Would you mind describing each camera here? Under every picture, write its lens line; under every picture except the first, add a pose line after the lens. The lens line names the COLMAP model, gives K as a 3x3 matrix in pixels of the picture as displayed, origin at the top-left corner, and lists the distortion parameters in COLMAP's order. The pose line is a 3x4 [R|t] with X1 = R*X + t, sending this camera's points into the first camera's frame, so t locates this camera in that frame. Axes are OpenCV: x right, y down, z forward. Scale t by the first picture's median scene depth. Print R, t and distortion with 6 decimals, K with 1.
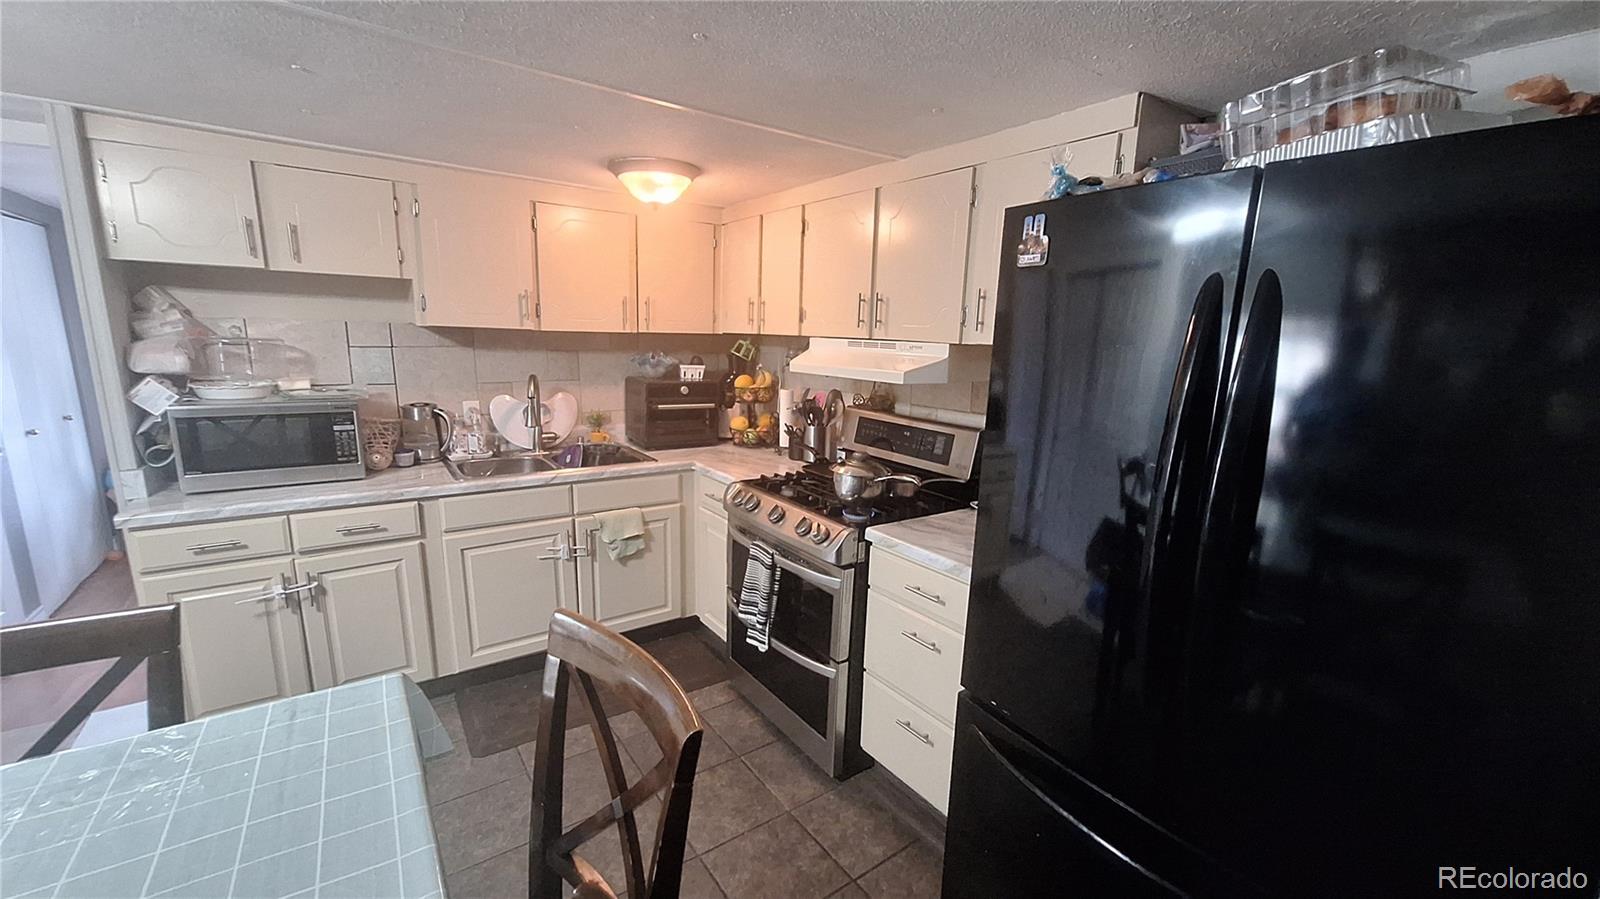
lens RADIAL K [[621.8, 0, 801.0], [0, 621.8, 457.7], [0, 0, 1]] dist [-0.000207, 0.000157]
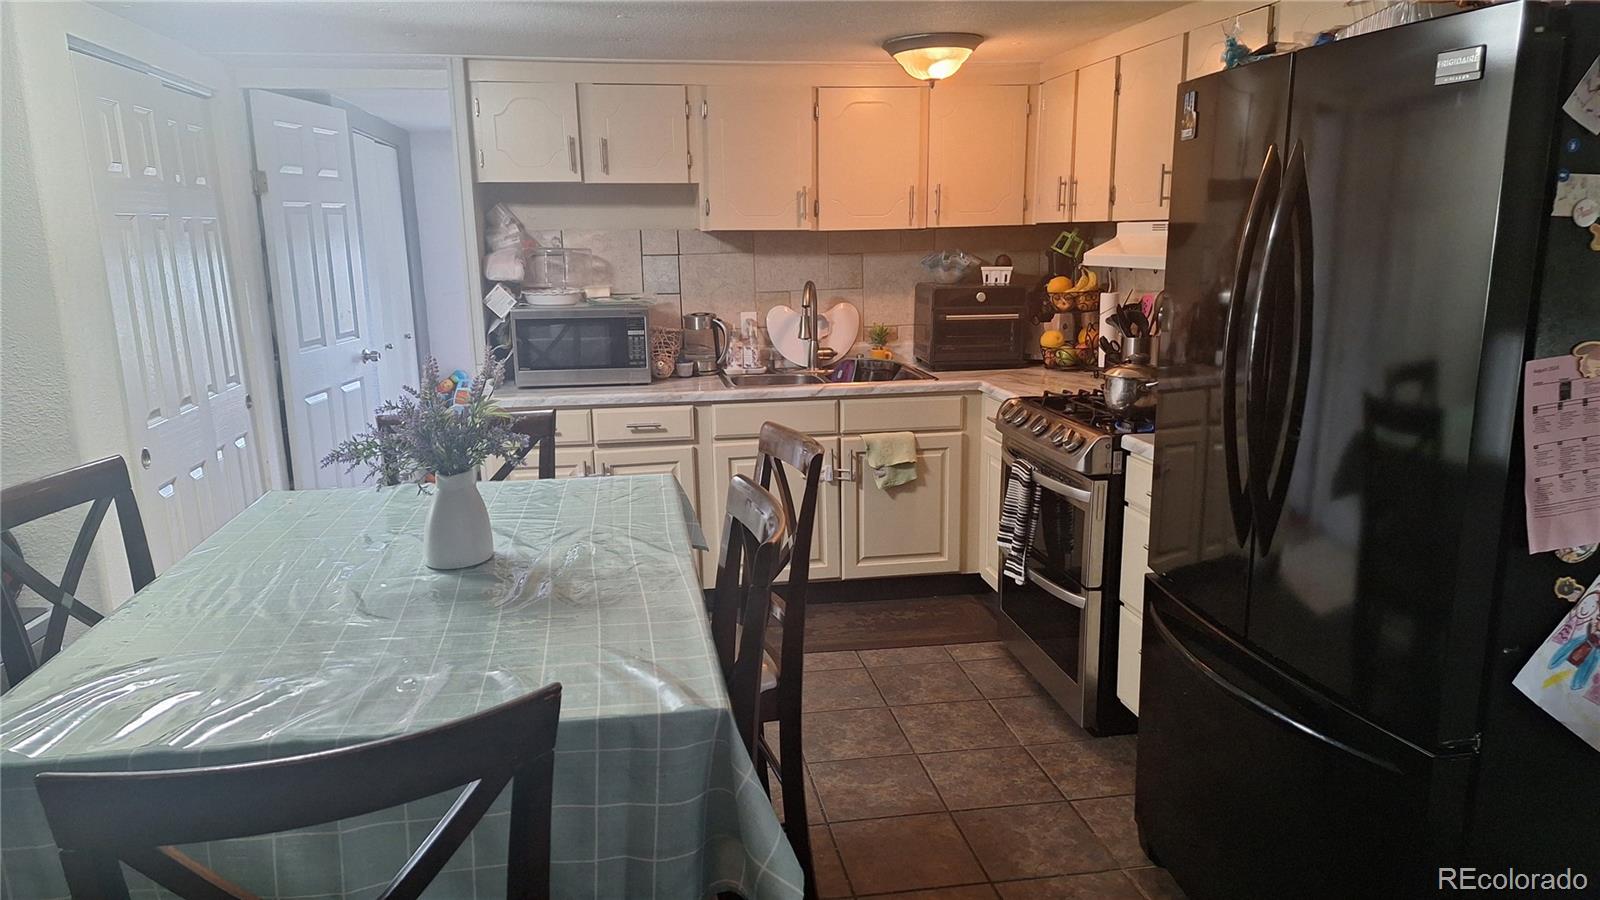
lens RADIAL K [[1106.4, 0, 800.0], [0, 1106.4, 450.0], [0, 0, 1]] dist [0.129534, -0.188603]
pose [[0.892118, 0.043338, -0.449720, 0.311344], [-0.046958, 0.998892, 0.003108, 0.114785], [0.449356, 0.018346, 0.893164, -0.469014]]
